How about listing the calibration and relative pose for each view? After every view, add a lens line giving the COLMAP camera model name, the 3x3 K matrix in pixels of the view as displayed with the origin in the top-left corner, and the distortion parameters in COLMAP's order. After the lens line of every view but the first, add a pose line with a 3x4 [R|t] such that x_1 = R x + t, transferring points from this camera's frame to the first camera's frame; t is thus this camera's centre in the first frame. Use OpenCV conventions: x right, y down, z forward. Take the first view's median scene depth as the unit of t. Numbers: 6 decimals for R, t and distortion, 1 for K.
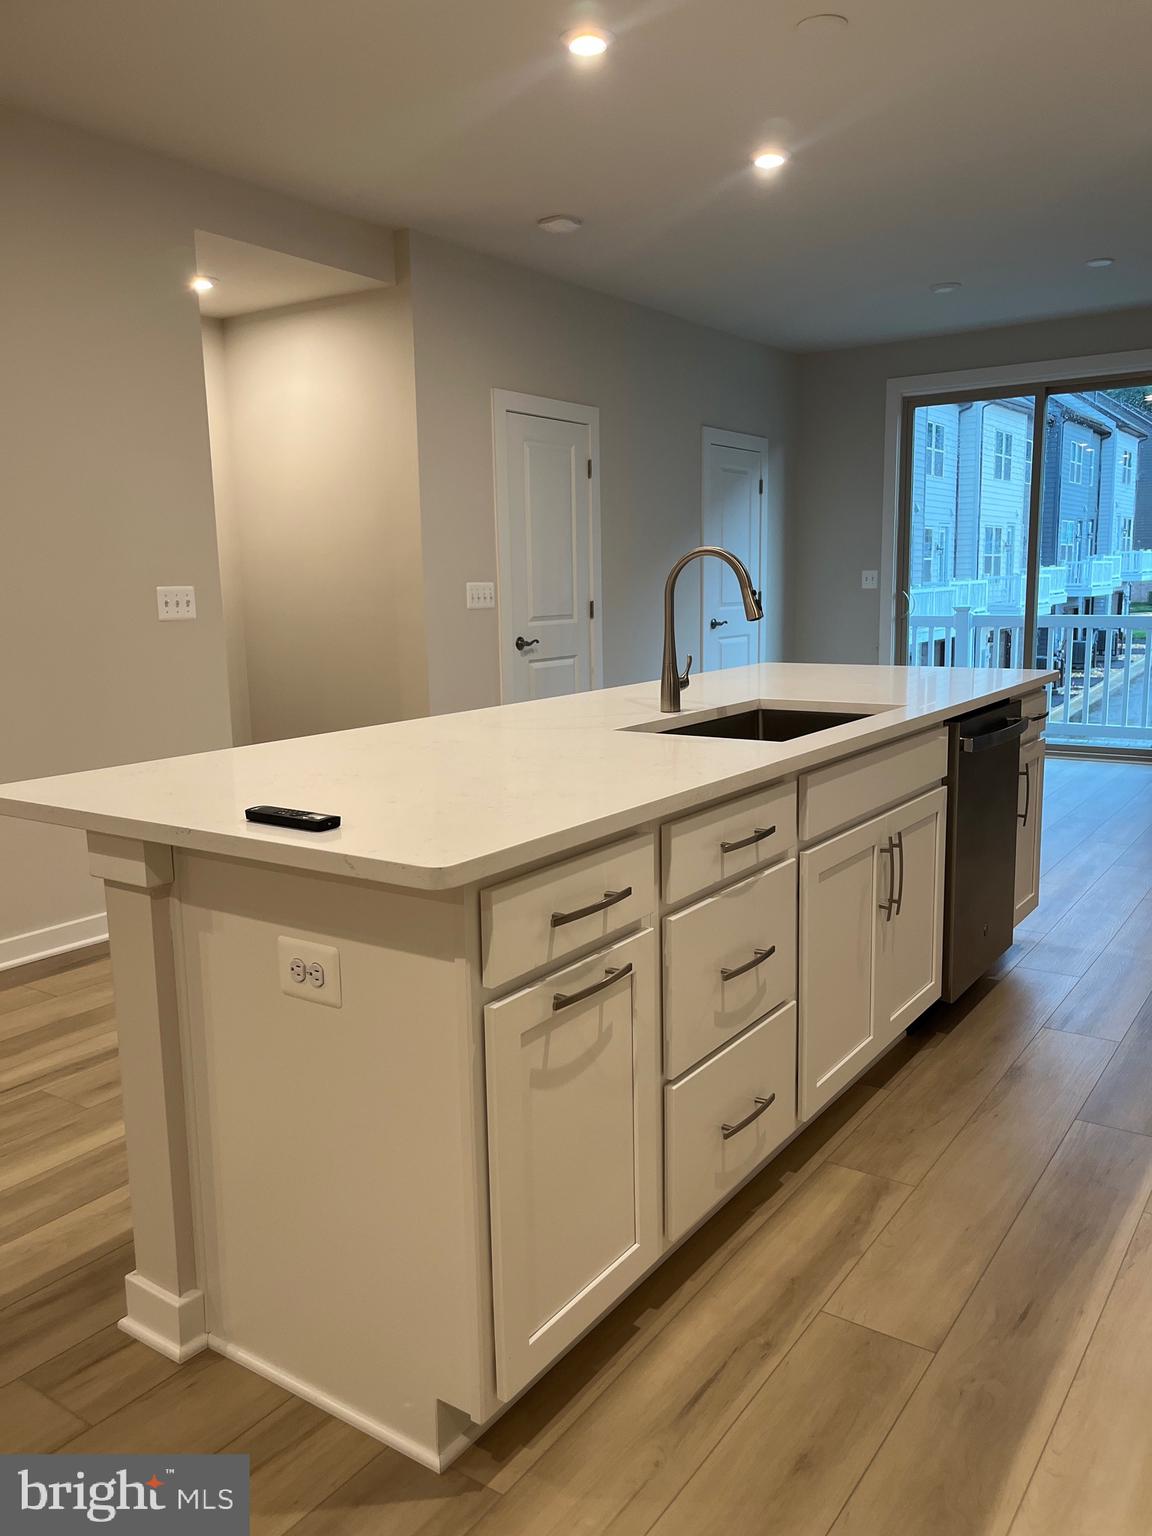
lens RADIAL K [[1172.4, 0, 594.6], [0, 1172.4, 755.7], [0, 0, 1]] dist [0.048099, -0.032613]
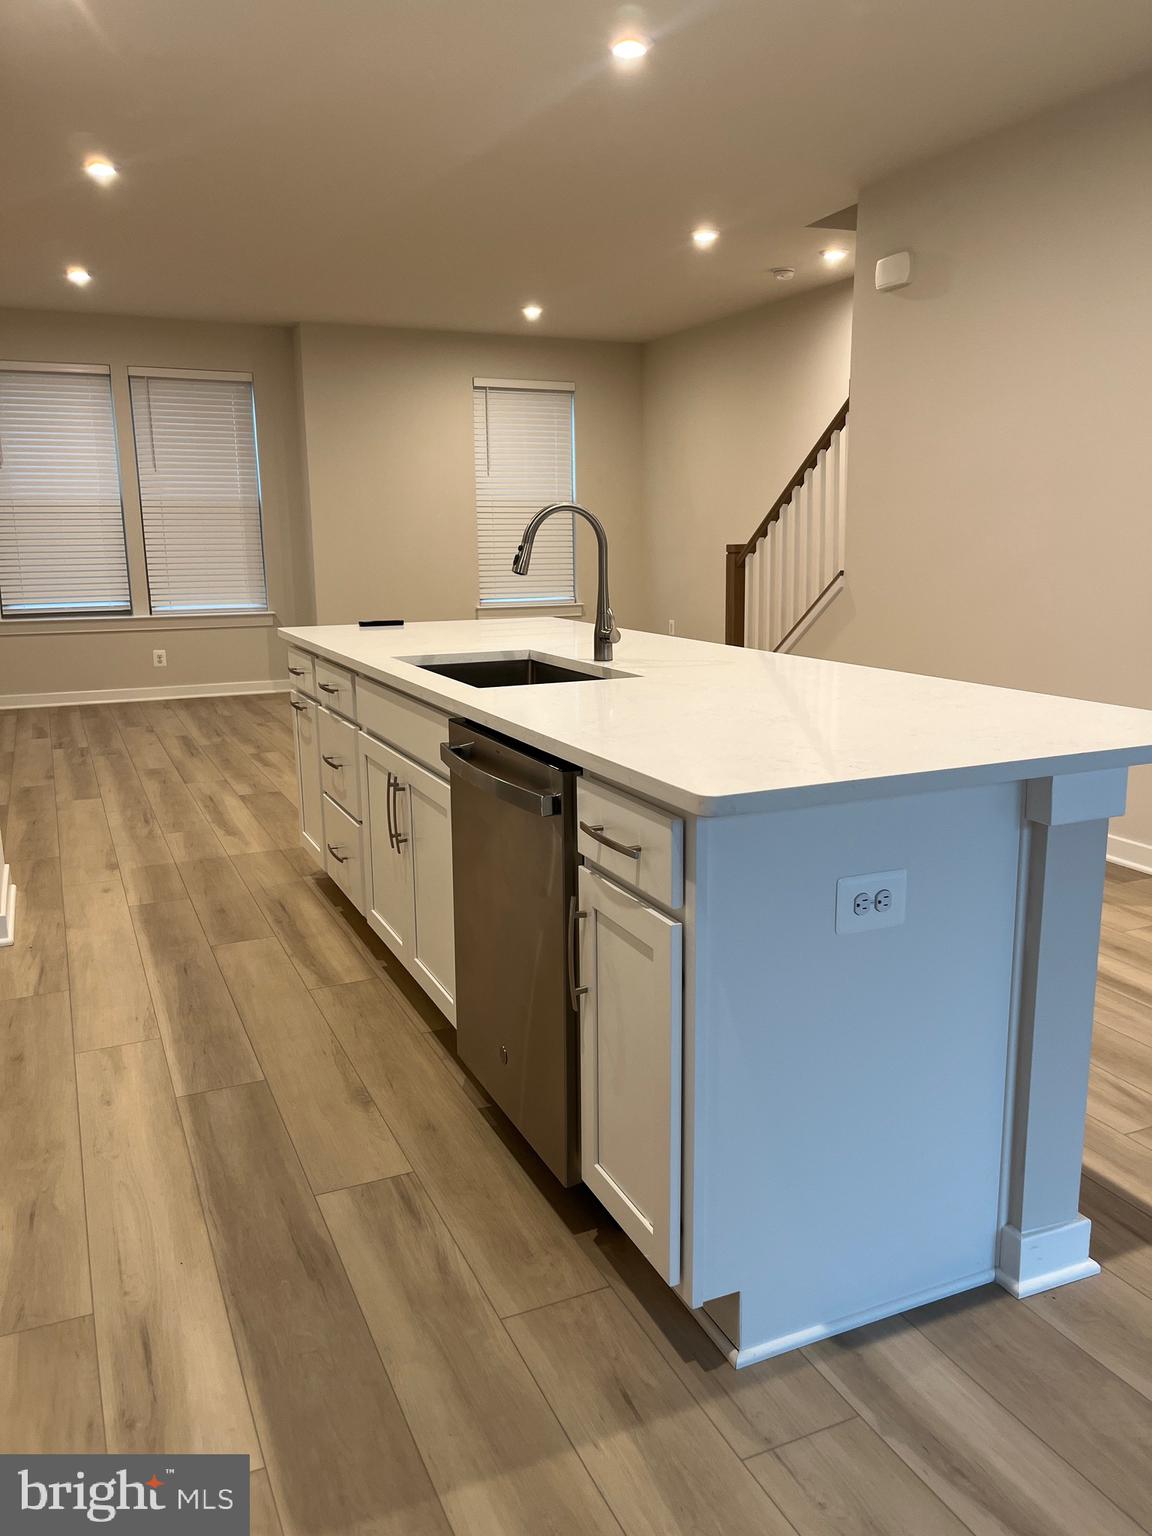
lens RADIAL K [[1172.4, 0, 589.8], [0, 1172.4, 768.7], [0, 0, 1]] dist [0.048099, -0.032613]
pose [[-0.515749, 0.199477, -0.833194, 1.145219], [-0.107470, 0.949772, 0.293912, -0.300828], [0.849973, 0.241128, -0.468406, 1.789134]]
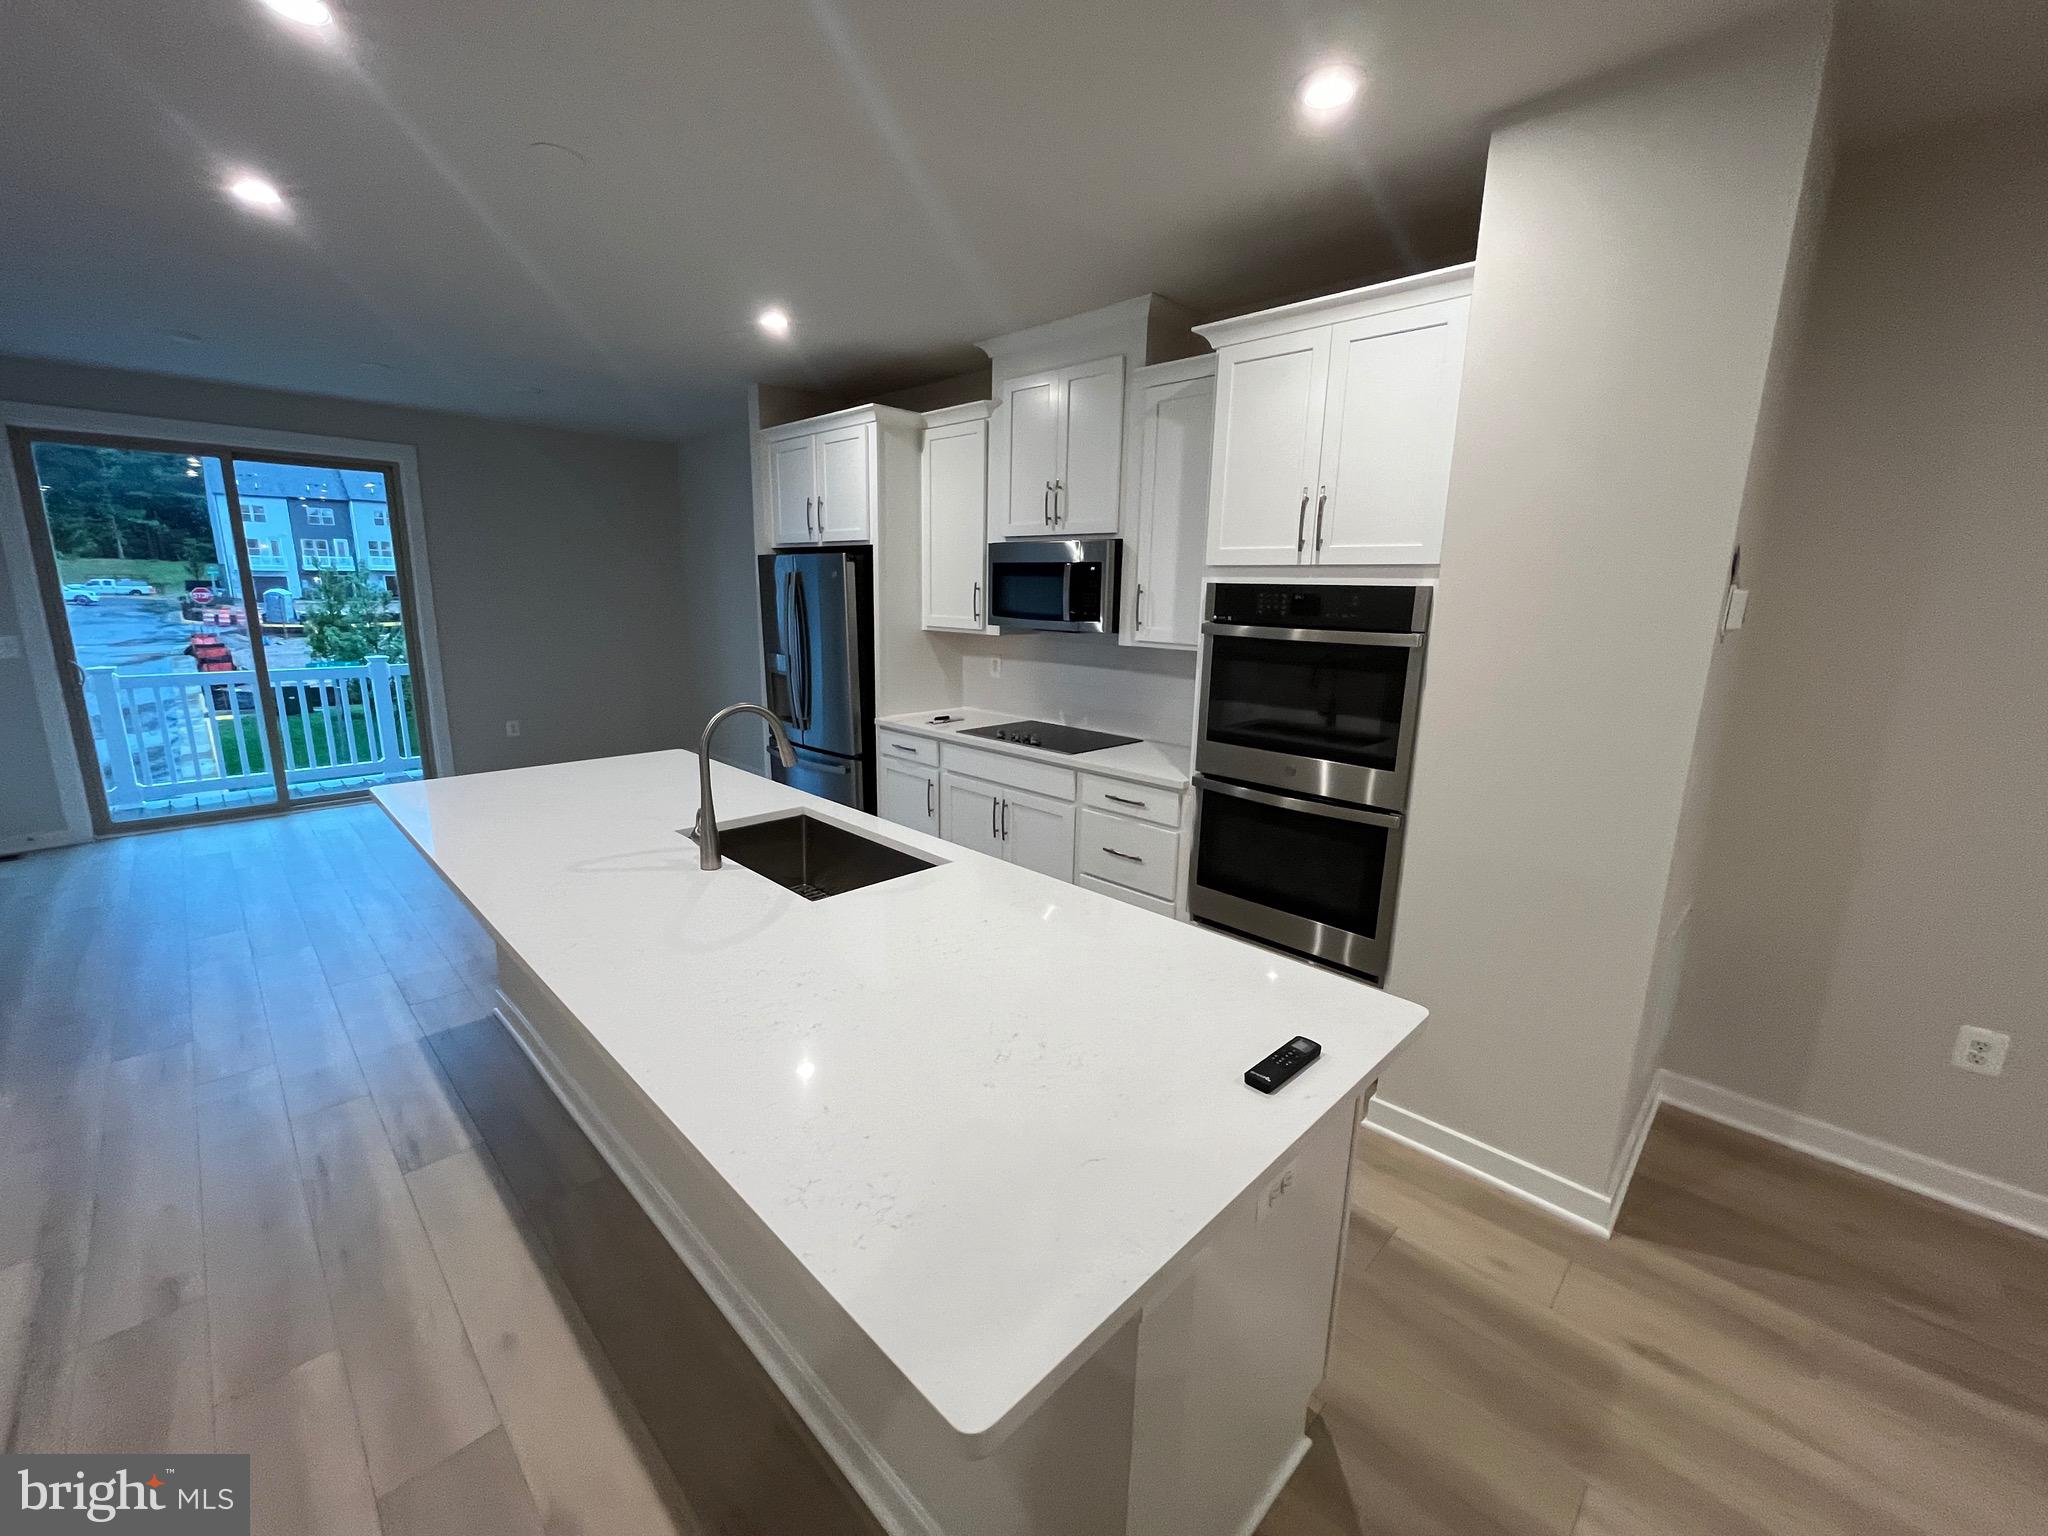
lens RADIAL K [[830.6, 0, 1017.7], [0, 830.6, 762.9], [0, 0, 1]] dist [-0.004454, 0.001202]
pose [[0.186644, -0.178648, 0.966048, -0.650835], [0.127482, 0.979418, 0.156491, -0.239113], [-0.974121, 0.093946, 0.205577, 0.711151]]
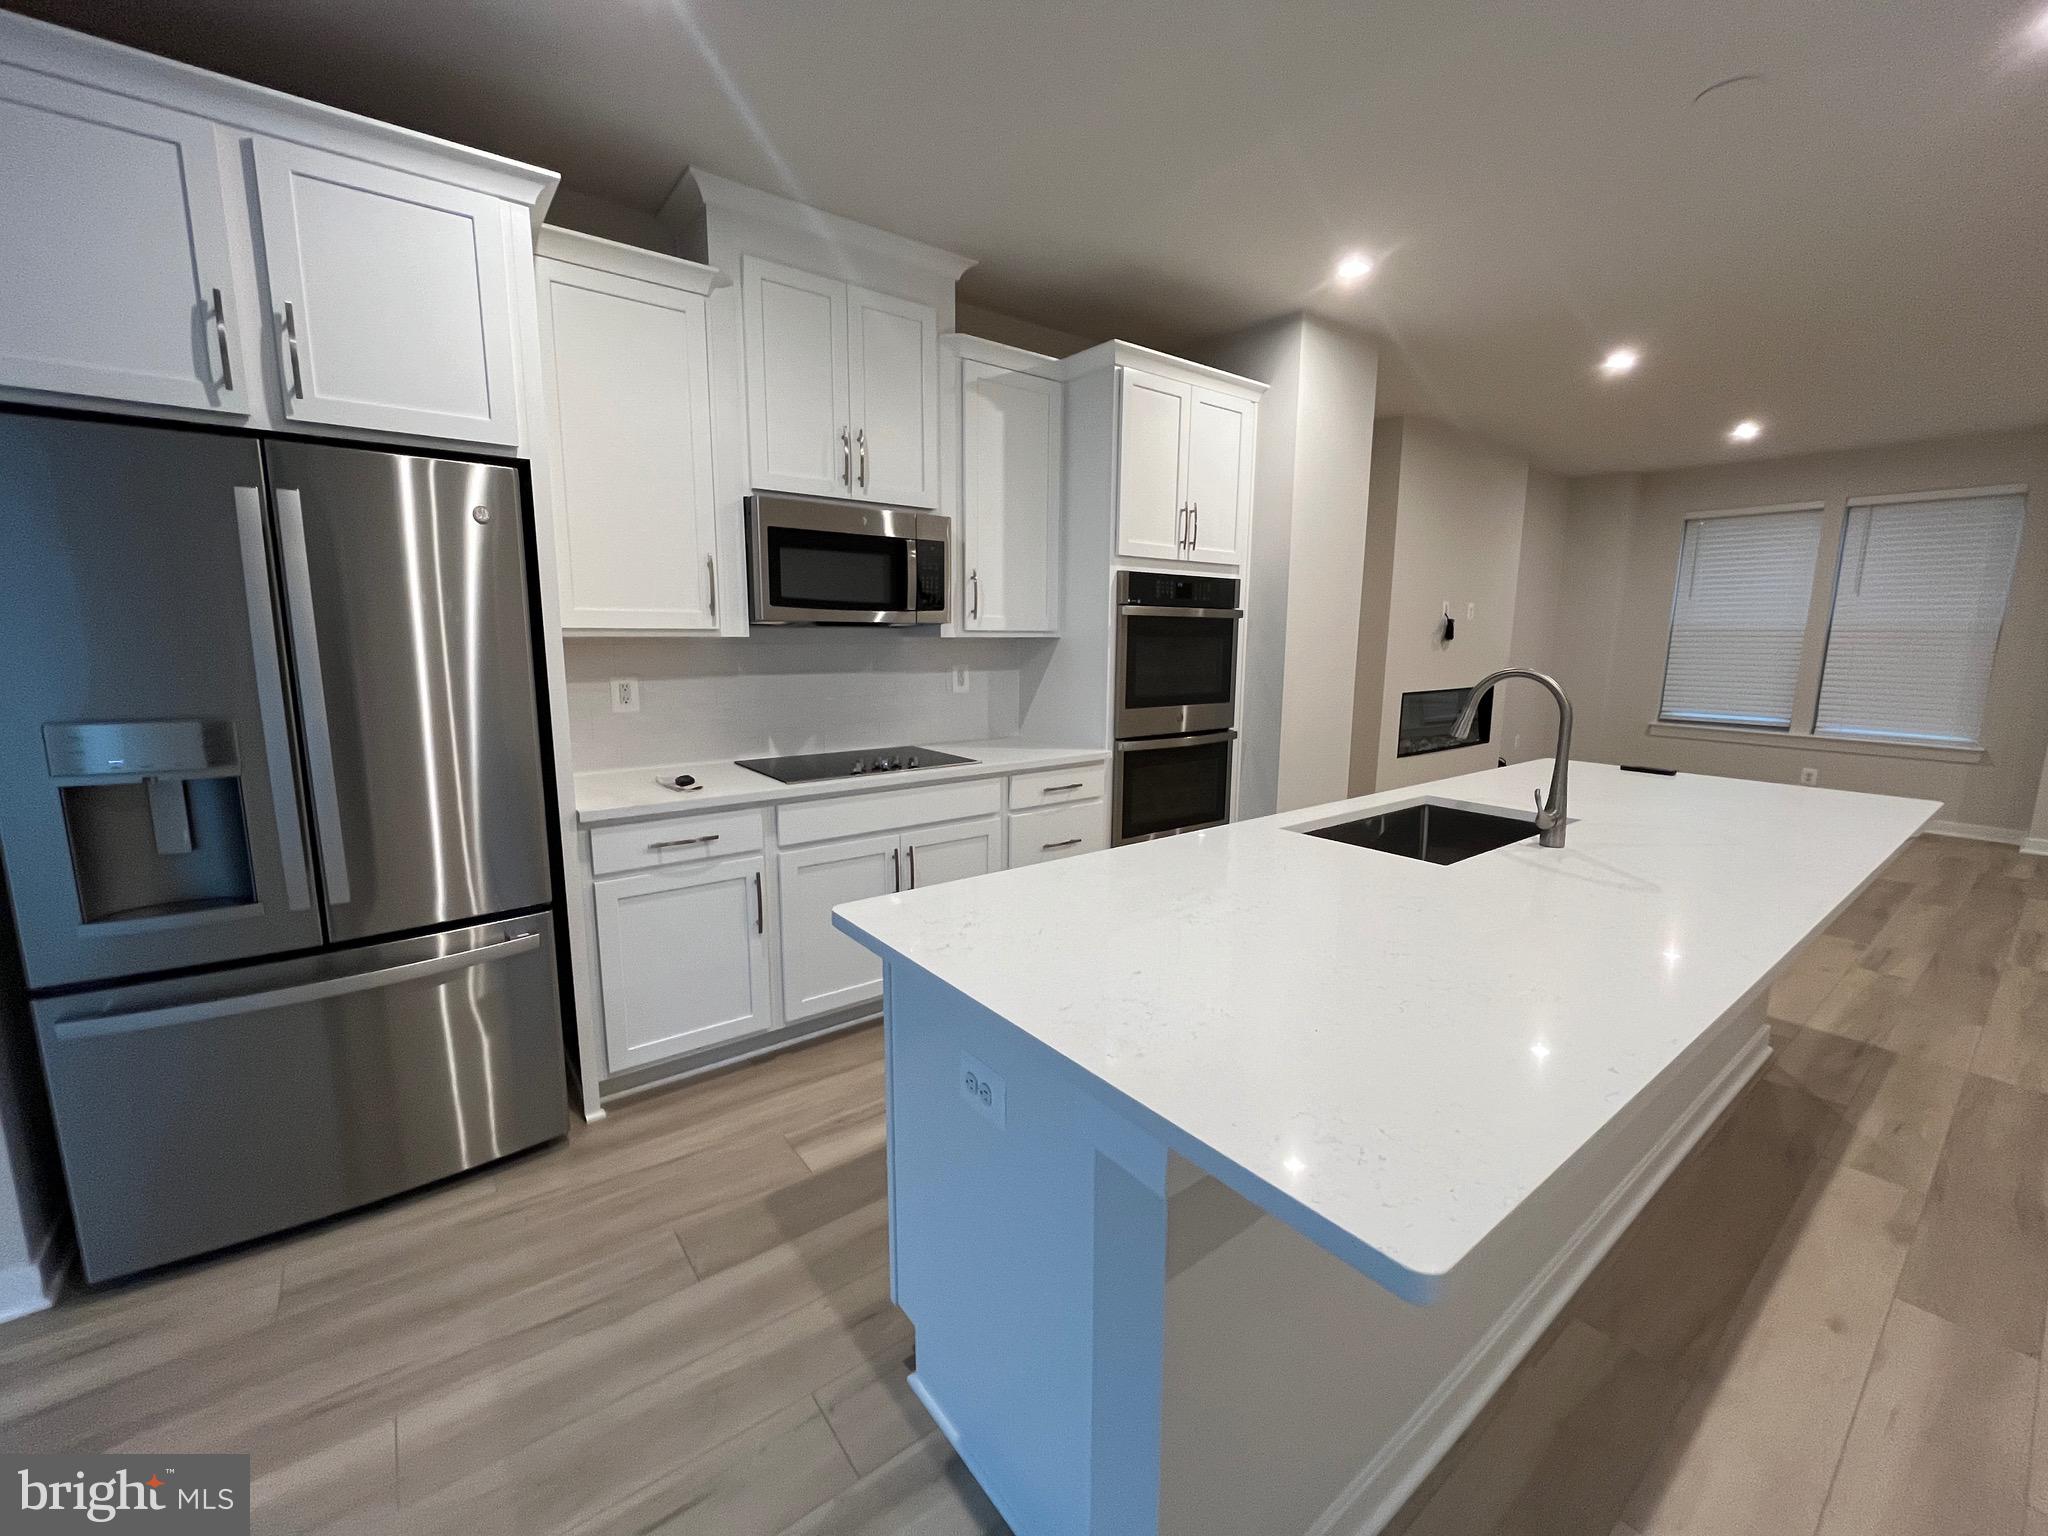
lens RADIAL K [[830.6, 0, 1017.5], [0, 830.6, 765.4], [0, 0, 1]] dist [-0.004454, 0.001202]
pose [[-0.948438, -0.034814, 0.315044, 0.307498], [0.062575, 0.953822, 0.293783, -0.373957], [-0.310723, 0.298349, -0.902463, 2.016234]]
